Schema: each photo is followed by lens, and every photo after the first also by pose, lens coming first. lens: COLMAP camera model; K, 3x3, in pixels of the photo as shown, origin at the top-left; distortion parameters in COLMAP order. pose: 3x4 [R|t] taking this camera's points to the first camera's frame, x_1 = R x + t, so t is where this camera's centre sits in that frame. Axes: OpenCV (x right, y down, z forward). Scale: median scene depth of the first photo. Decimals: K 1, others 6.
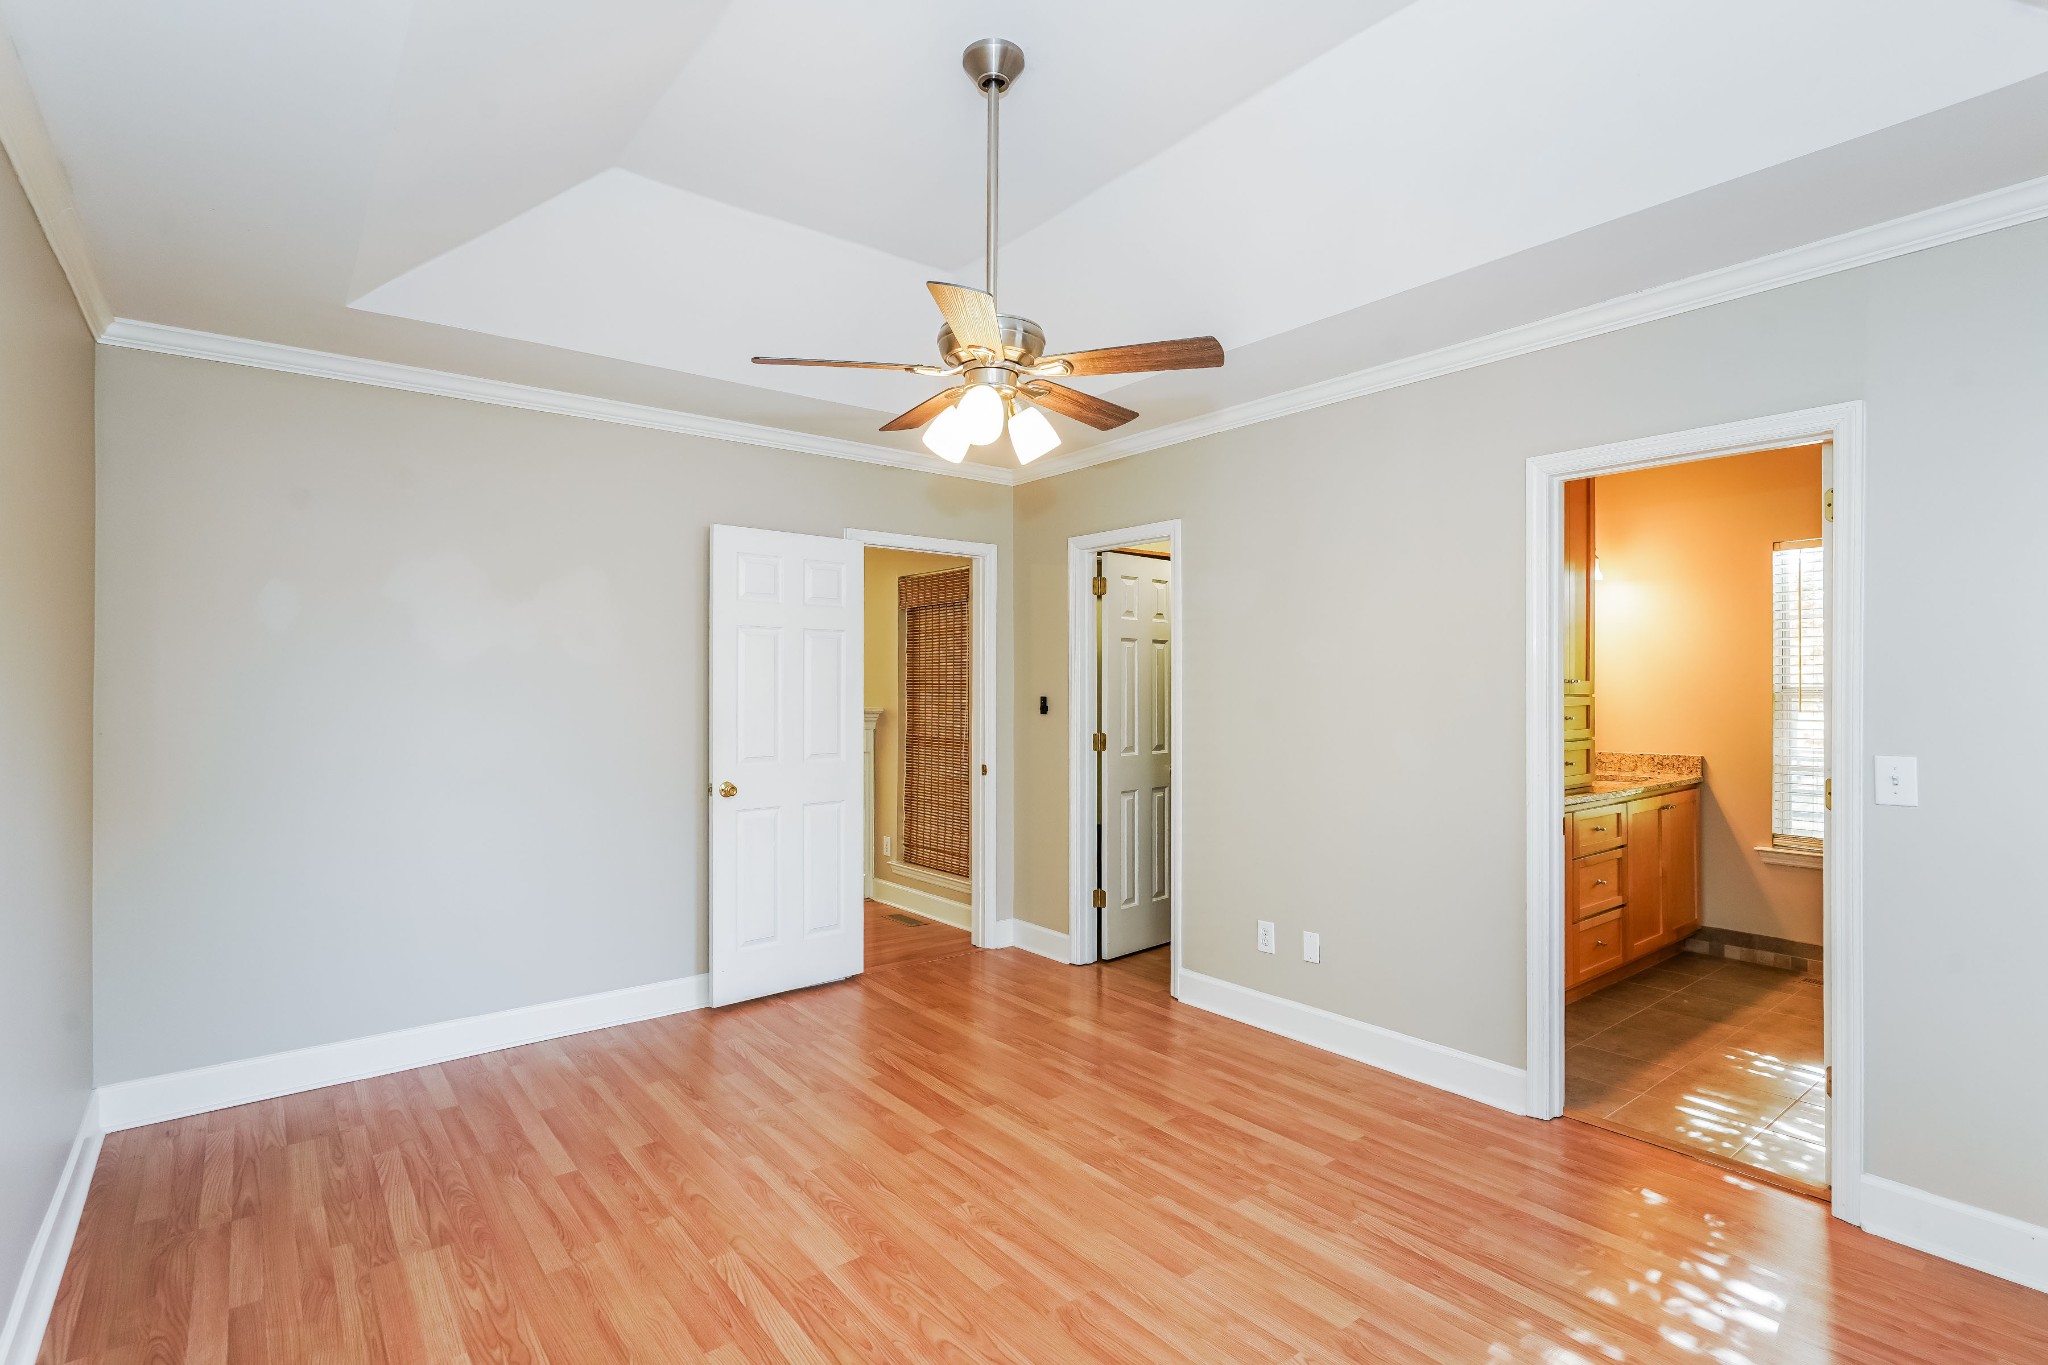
lens RADIAL K [[995.1, 0, 1020.1], [0, 995.1, 672.7], [0, 0, 1]] dist [0.002621, 0.000426]
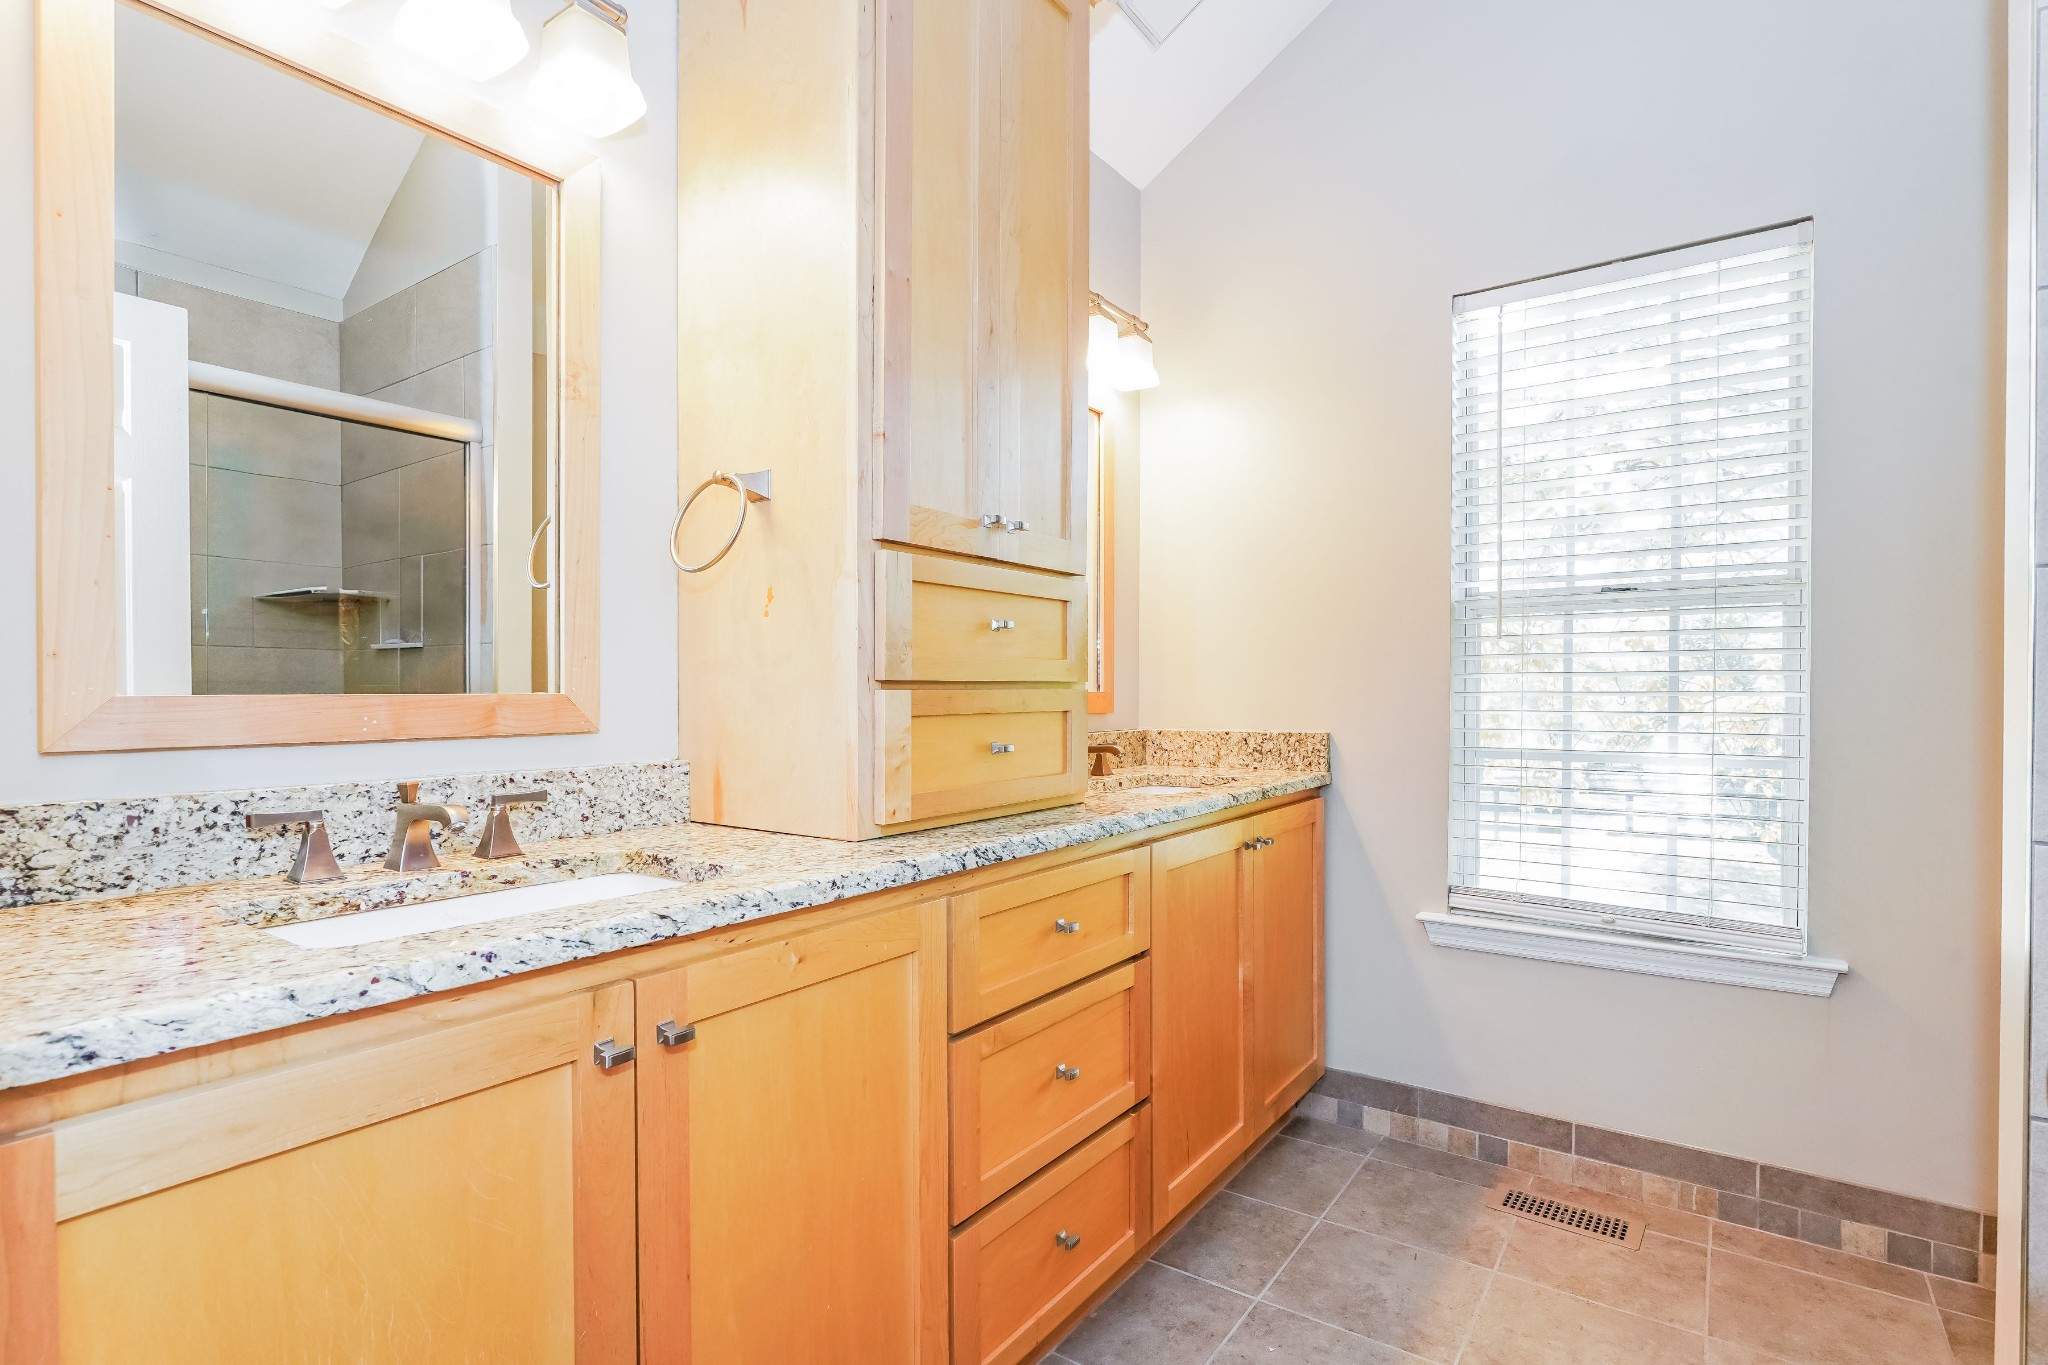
lens RADIAL K [[995.1, 0, 1029.7], [0, 995.1, 693.3], [0, 0, 1]] dist [0.002621, 0.000426]
pose [[0.960589, 0.000981, 0.277970, 0.639096], [-0.004645, 0.999911, 0.012523, 0.092635], [-0.277932, -0.013320, 0.960508, 0.894617]]
